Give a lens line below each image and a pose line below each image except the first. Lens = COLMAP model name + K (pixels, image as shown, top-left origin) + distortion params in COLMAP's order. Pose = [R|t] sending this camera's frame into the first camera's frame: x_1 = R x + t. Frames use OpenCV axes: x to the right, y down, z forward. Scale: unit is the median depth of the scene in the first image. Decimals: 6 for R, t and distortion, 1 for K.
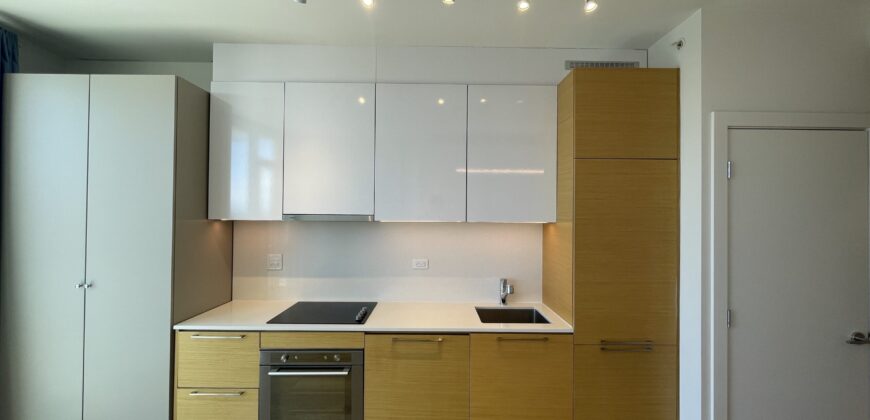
lens RADIAL K [[353.6, 0, 456.8], [0, 353.6, 207.8], [0, 0, 1]] dist [-0.001750, -0.000073]
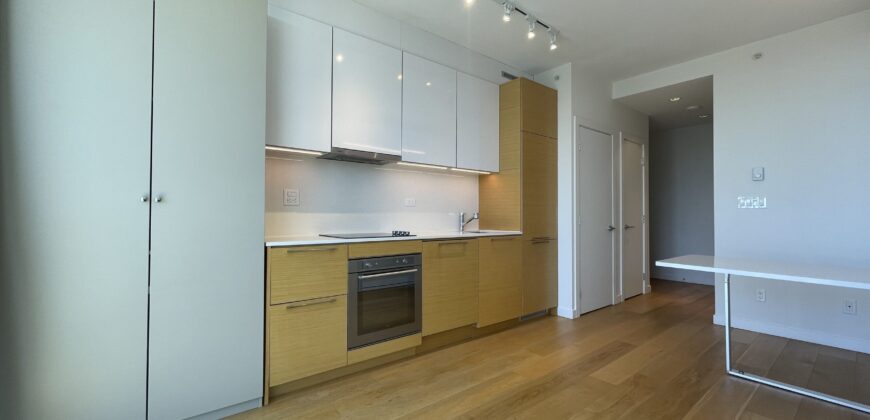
lens RADIAL K [[353.6, 0, 456.8], [0, 353.6, 207.8], [0, 0, 1]] dist [-0.001750, -0.000073]
pose [[0.767738, -0.001144, 0.640763, -0.992944], [0.007895, 0.999939, -0.007673, 0.240884], [-0.640716, 0.010950, 0.767700, -0.093656]]
